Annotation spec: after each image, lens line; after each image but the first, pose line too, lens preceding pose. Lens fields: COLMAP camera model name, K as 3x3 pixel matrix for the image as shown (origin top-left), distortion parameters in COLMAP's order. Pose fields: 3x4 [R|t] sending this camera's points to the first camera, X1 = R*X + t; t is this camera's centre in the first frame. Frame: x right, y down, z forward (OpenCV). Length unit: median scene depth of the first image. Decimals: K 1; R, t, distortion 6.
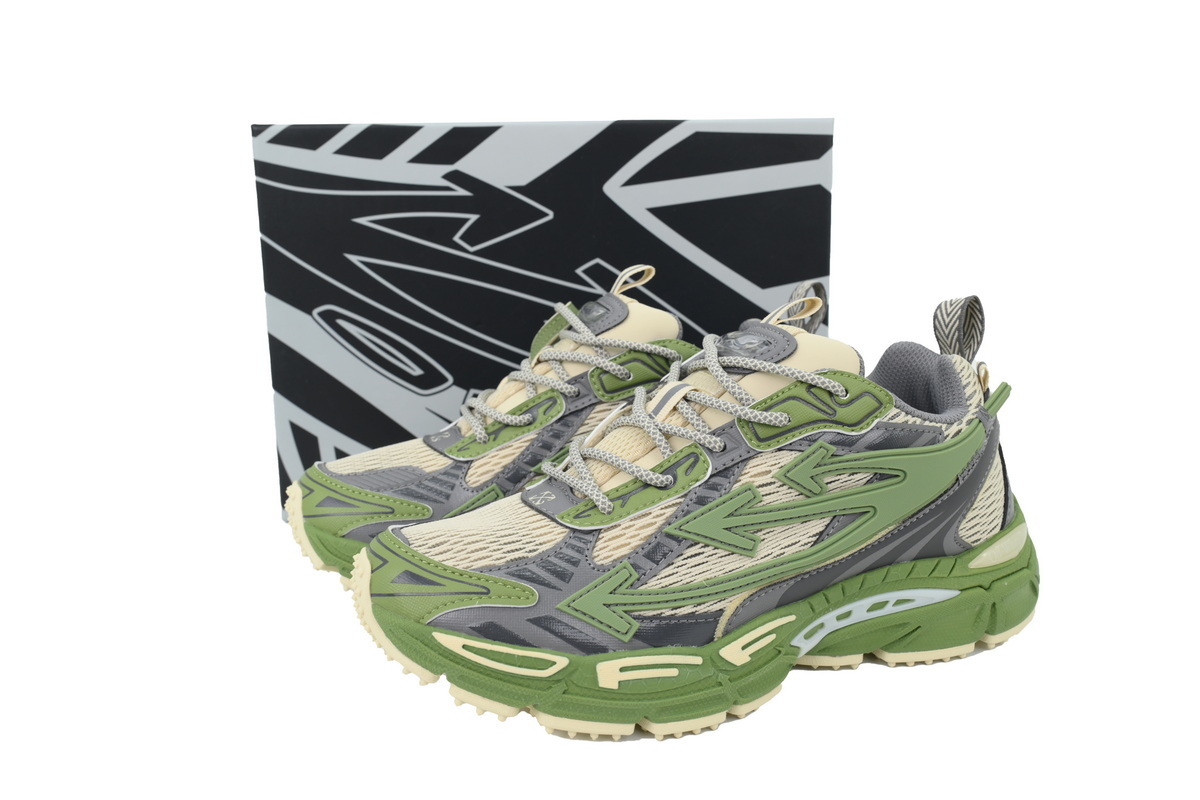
lens RADIAL K [[965.9, 0, 593.6], [0, 965.9, 399.6], [0, 0, 1]] dist [0.051236, -0.015038]
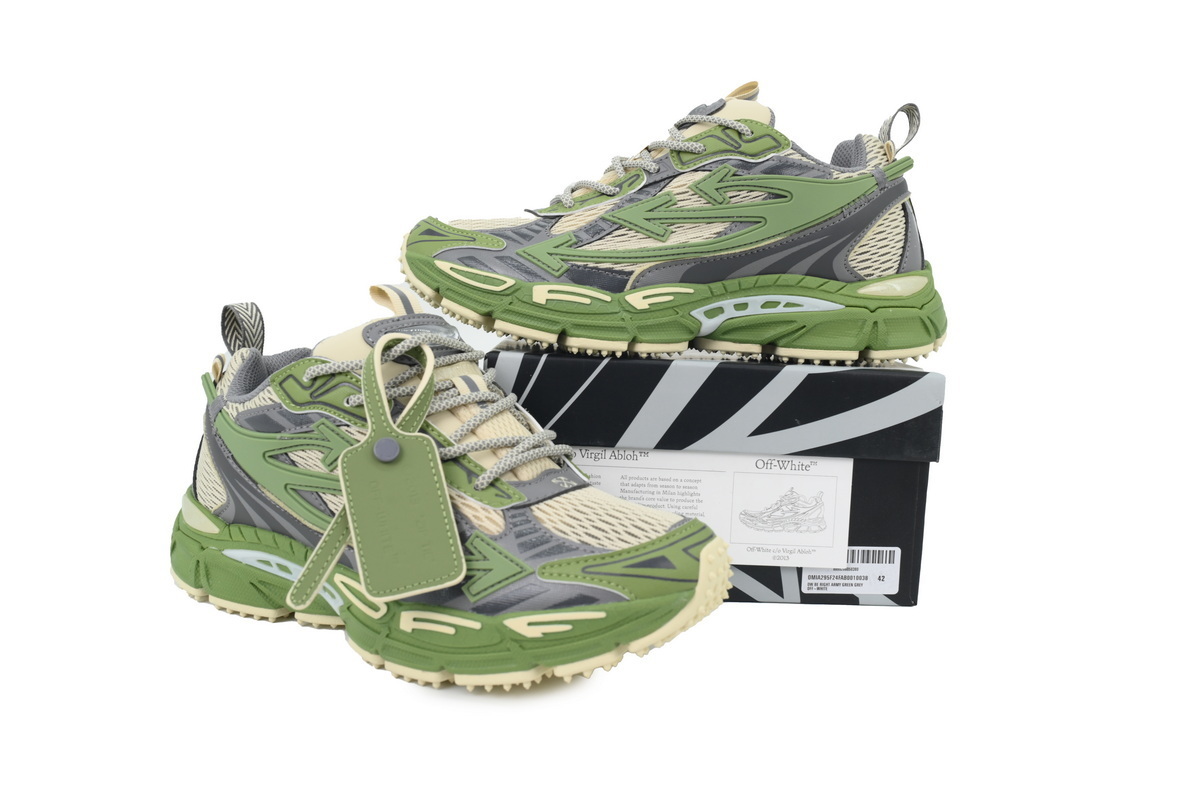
lens RADIAL K [[965.9, 0, 597.1], [0, 965.9, 398.4], [0, 0, 1]] dist [0.051236, -0.015038]
pose [[0.955318, 0.087954, -0.282189, 0.473672], [-0.118580, 0.988549, -0.093324, 0.514990], [0.270750, 0.122616, 0.954809, -0.307668]]
